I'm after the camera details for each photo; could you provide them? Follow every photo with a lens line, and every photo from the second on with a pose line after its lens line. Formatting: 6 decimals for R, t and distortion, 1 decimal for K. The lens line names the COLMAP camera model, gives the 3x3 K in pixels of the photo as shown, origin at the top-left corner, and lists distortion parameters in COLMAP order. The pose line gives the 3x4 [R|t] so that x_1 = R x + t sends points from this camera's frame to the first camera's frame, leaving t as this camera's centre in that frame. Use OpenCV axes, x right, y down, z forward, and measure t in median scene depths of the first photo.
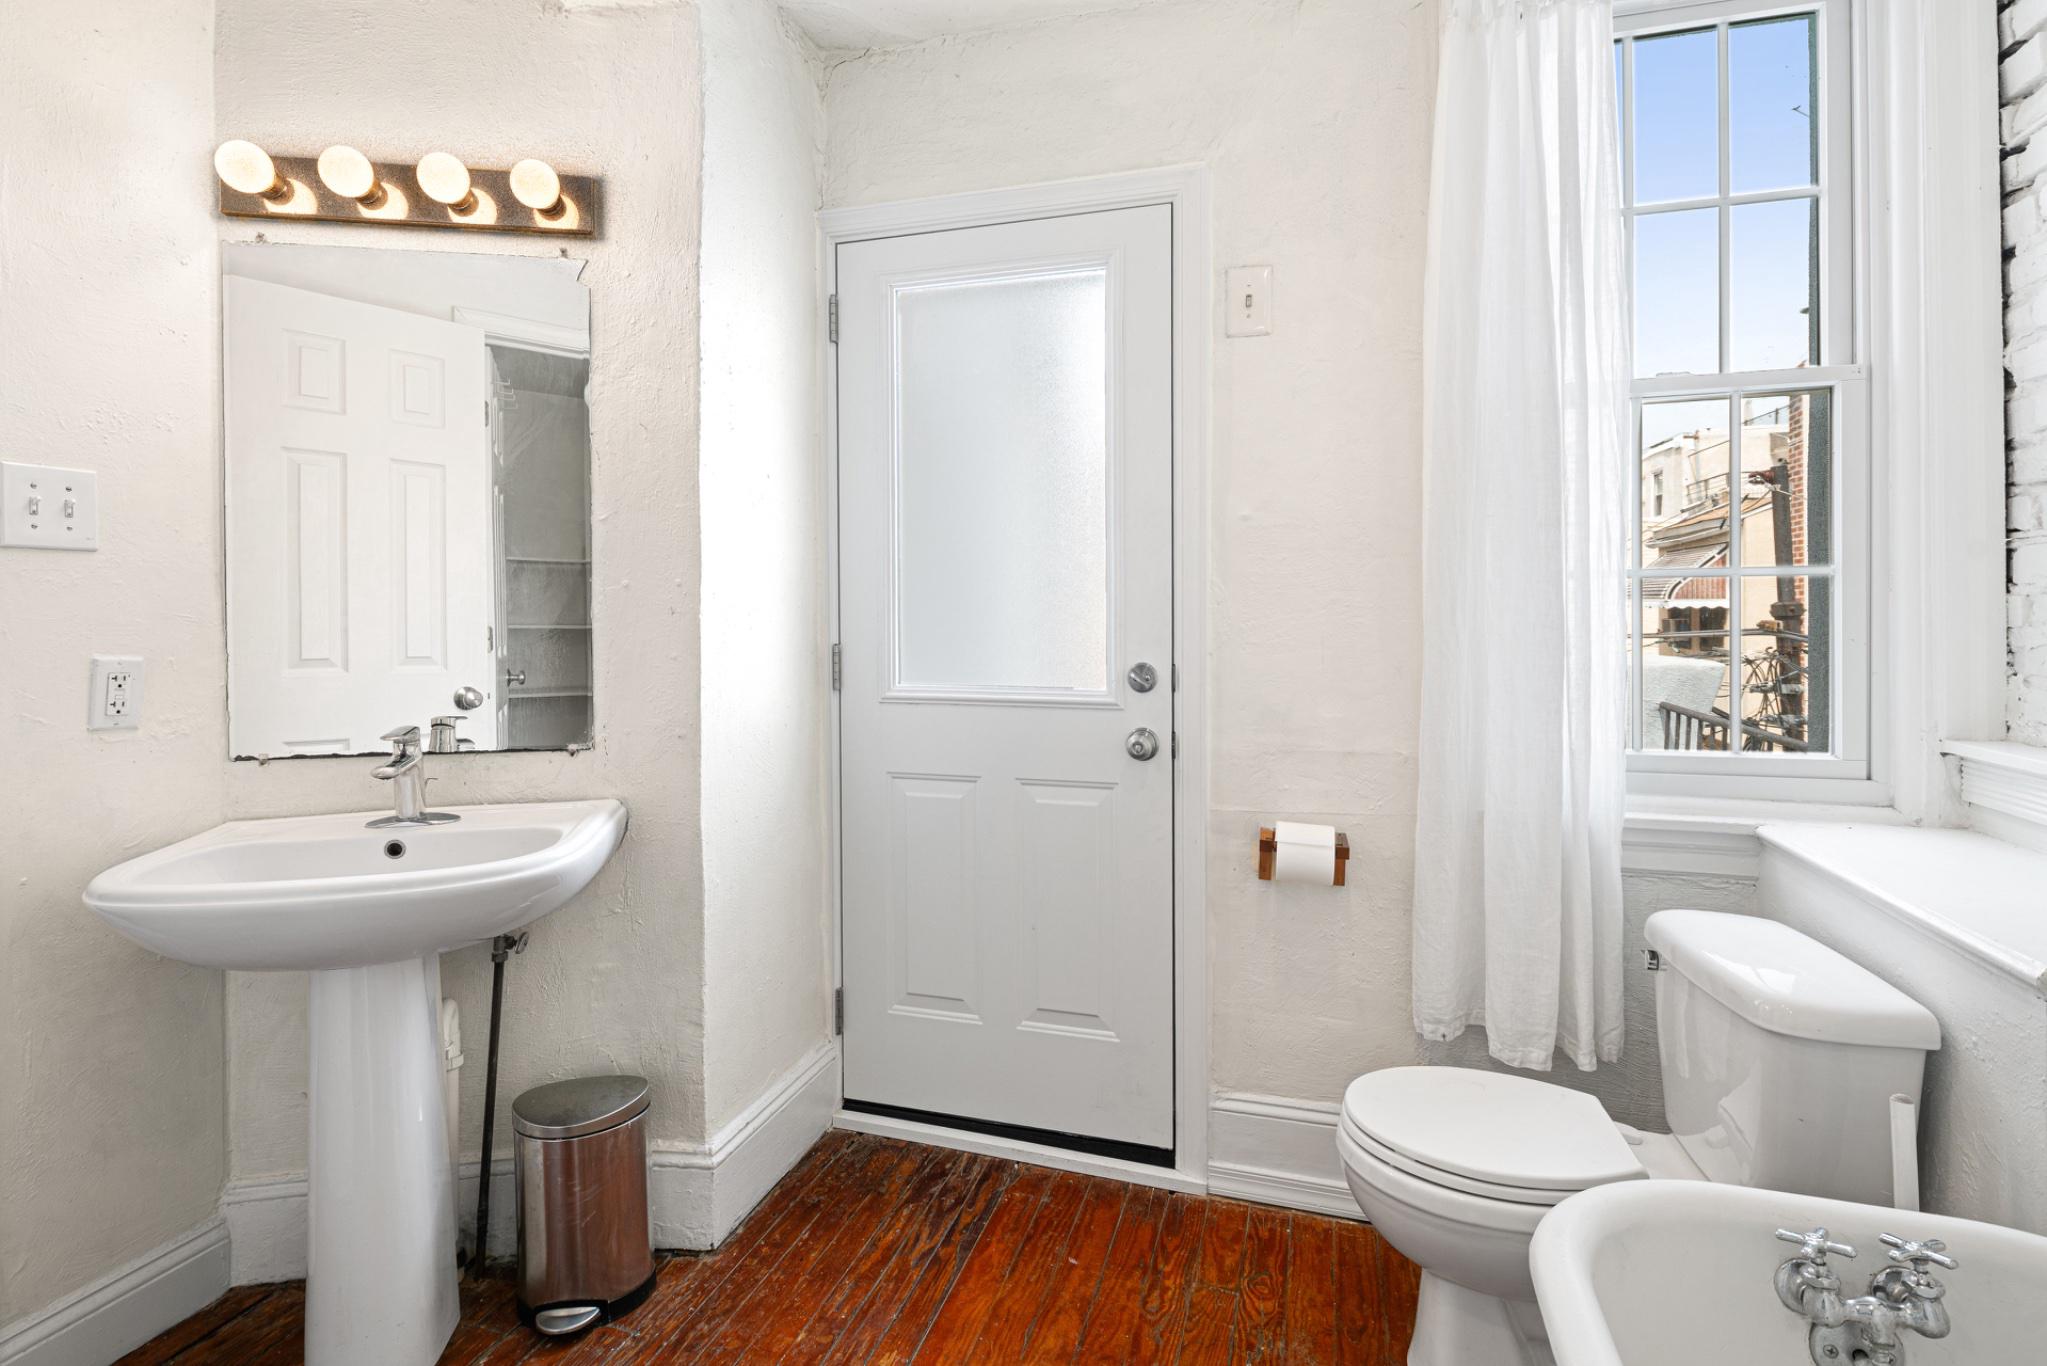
lens RADIAL K [[1023.4, 0, 1026.4], [0, 1023.4, 621.9], [0, 0, 1]] dist [0.001234, -0.000052]
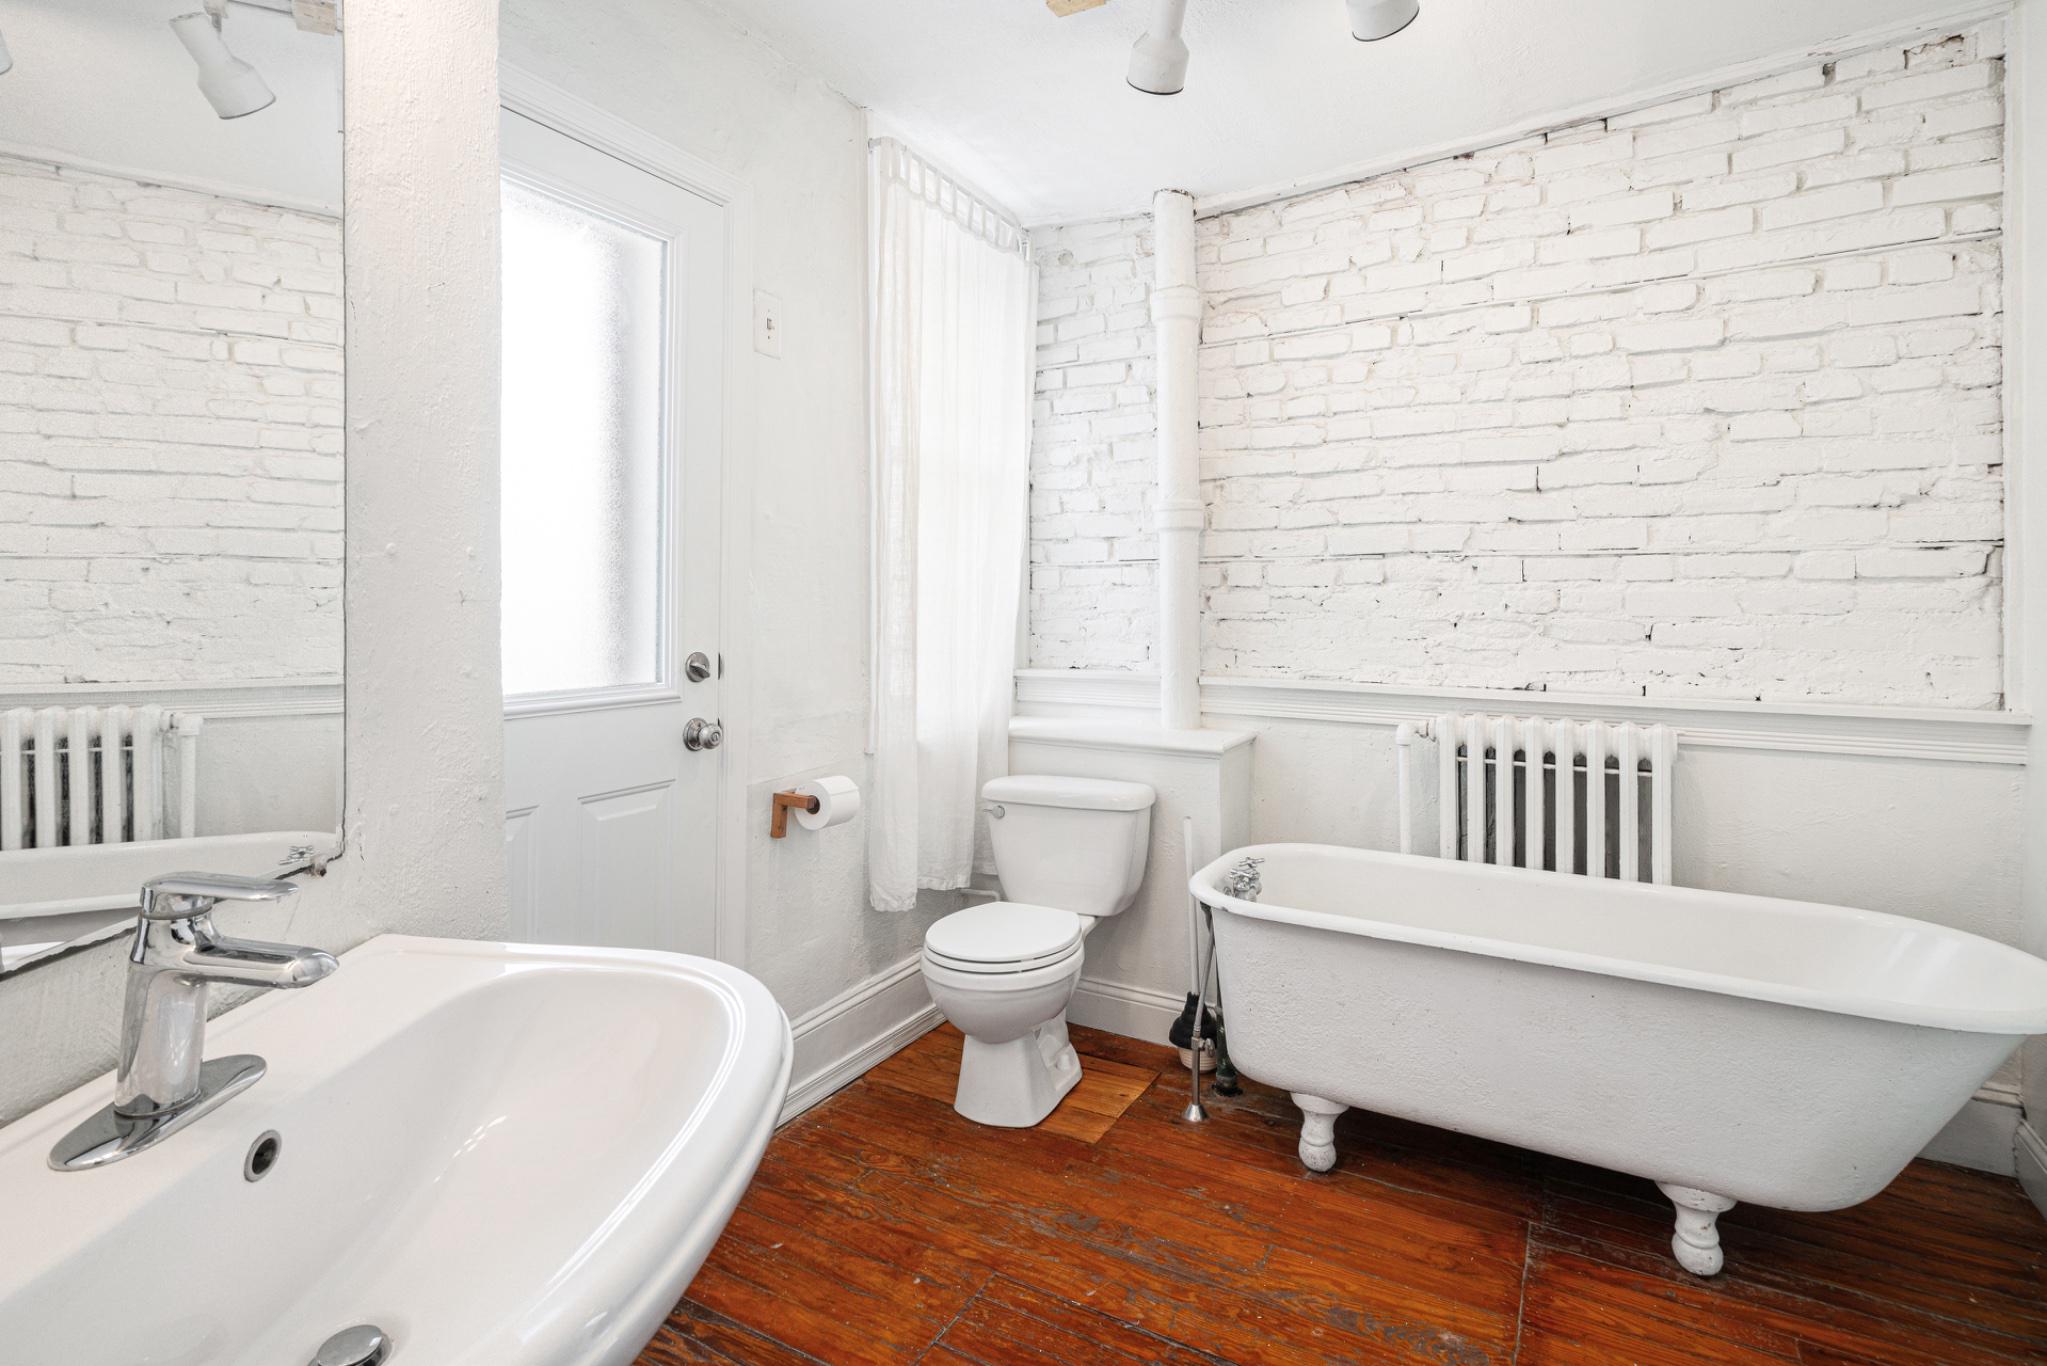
lens RADIAL K [[993.4, 0, 1019.7], [0, 993.4, 596.2], [0, 0, 1]] dist [0.000404, -0.001283]
pose [[0.223596, 0.007838, 0.974650, -0.786232], [0.006637, 0.999932, -0.009564, -0.003501], [-0.974659, 0.008607, 0.223529, 0.497584]]
